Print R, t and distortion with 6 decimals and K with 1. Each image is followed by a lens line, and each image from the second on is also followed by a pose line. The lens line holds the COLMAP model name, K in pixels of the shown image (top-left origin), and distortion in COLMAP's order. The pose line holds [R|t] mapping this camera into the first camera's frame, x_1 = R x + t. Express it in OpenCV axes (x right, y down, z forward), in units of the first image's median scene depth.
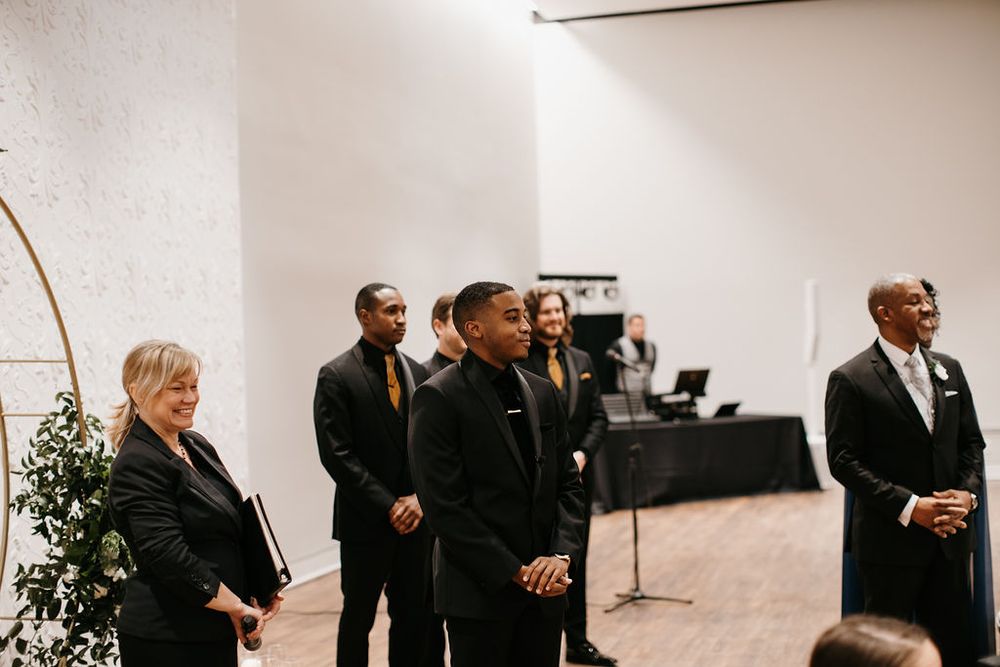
lens RADIAL K [[1430.2, 0, 500.3], [0, 1430.2, 329.9], [0, 0, 1]] dist [-0.120878, 0.000000]
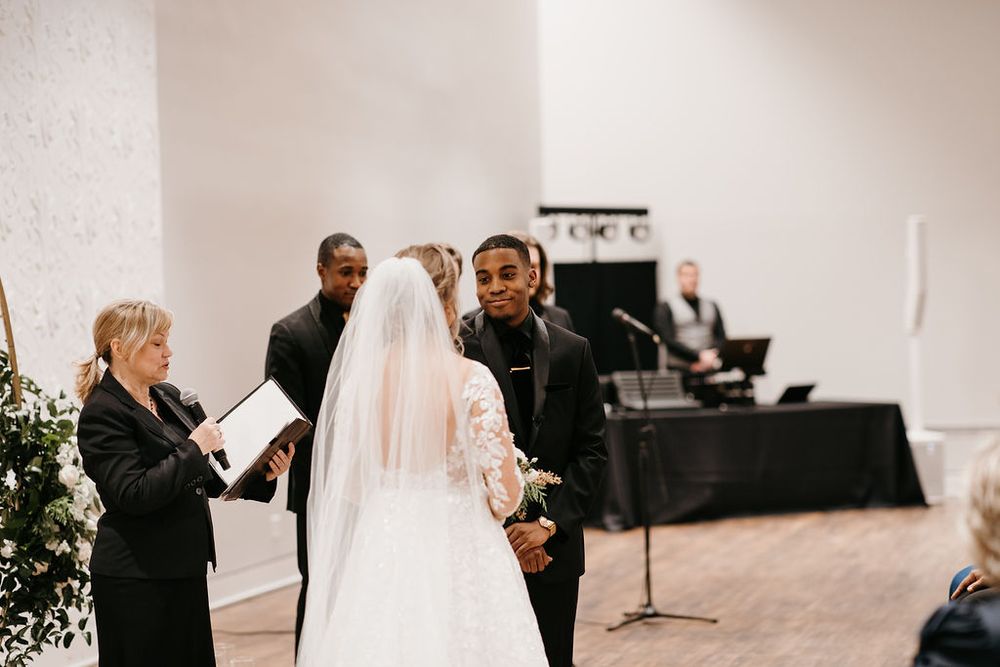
lens RADIAL K [[2319.5, 0, 496.5], [0, 2319.5, 331.8], [0, 0, 1]] dist [0.095942, 0.000000]
pose [[0.999980, 0.005982, 0.002061, 0.005858], [-0.006025, 0.999740, 0.022013, -0.001686], [-0.001929, -0.022025, 0.999756, -0.330462]]
